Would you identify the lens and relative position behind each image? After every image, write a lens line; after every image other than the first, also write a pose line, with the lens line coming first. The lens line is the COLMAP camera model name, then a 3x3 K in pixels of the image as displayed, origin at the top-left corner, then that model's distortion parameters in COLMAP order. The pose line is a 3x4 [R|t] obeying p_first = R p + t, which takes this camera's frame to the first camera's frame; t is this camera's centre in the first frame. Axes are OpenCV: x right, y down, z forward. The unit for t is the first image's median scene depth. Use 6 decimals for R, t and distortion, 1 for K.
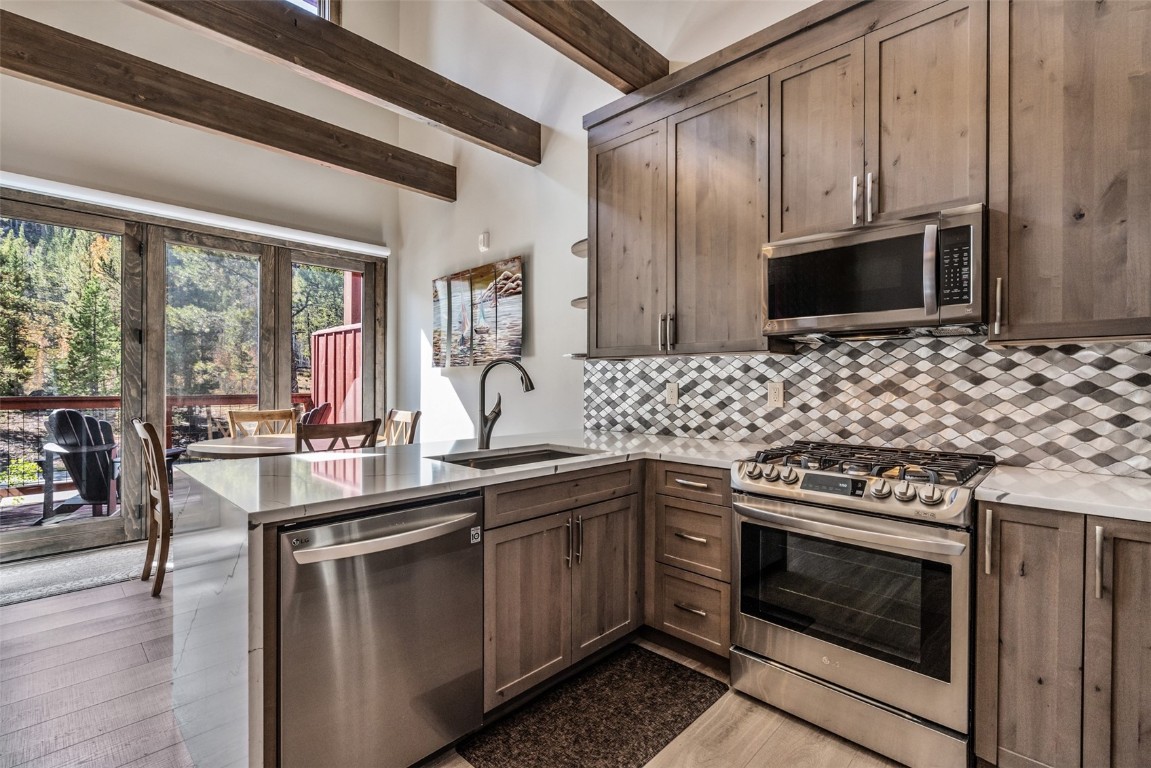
lens RADIAL K [[524.9, 0, 579.1], [0, 524.9, 382.2], [0, 0, 1]] dist [0.000866, 0.000558]
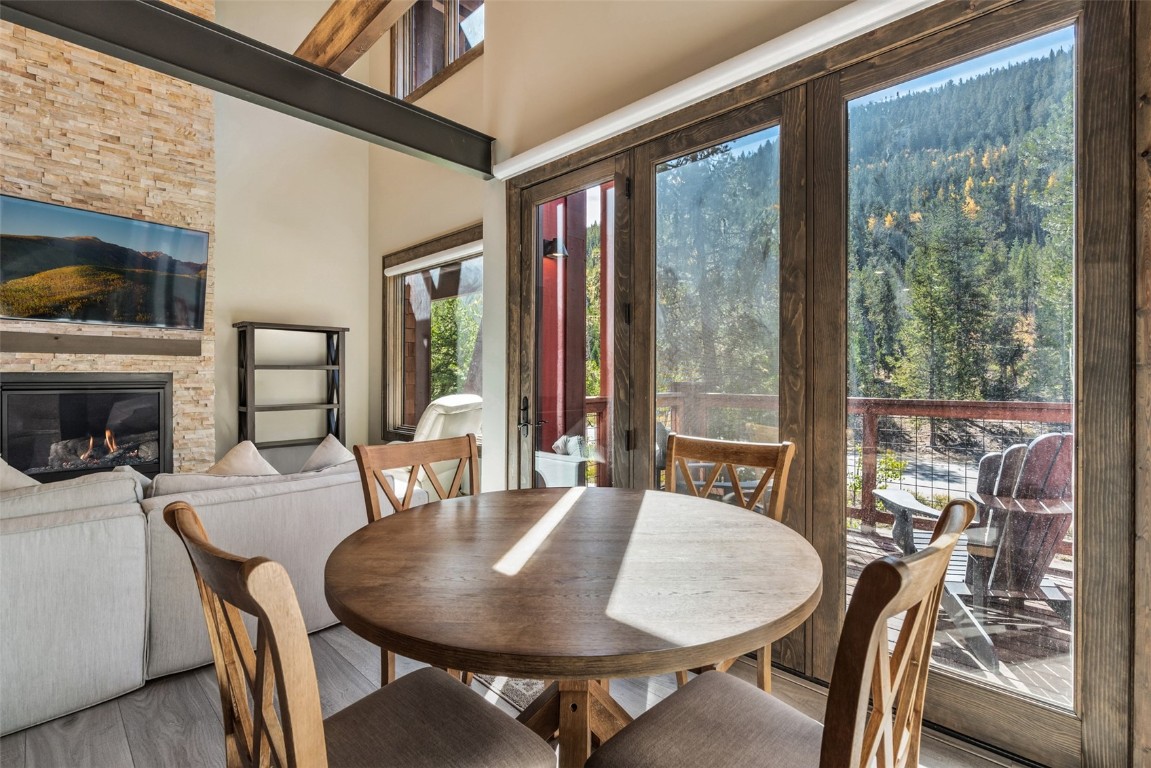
lens RADIAL K [[524.9, 0, 573.6], [0, 524.9, 379.6], [0, 0, 1]] dist [0.000866, 0.000558]
pose [[0.007919, -0.000768, -0.999968, -0.140607], [0.000003, 1.000000, -0.000768, 0.000270], [0.999969, 0.000003, 0.007919, 0.906290]]
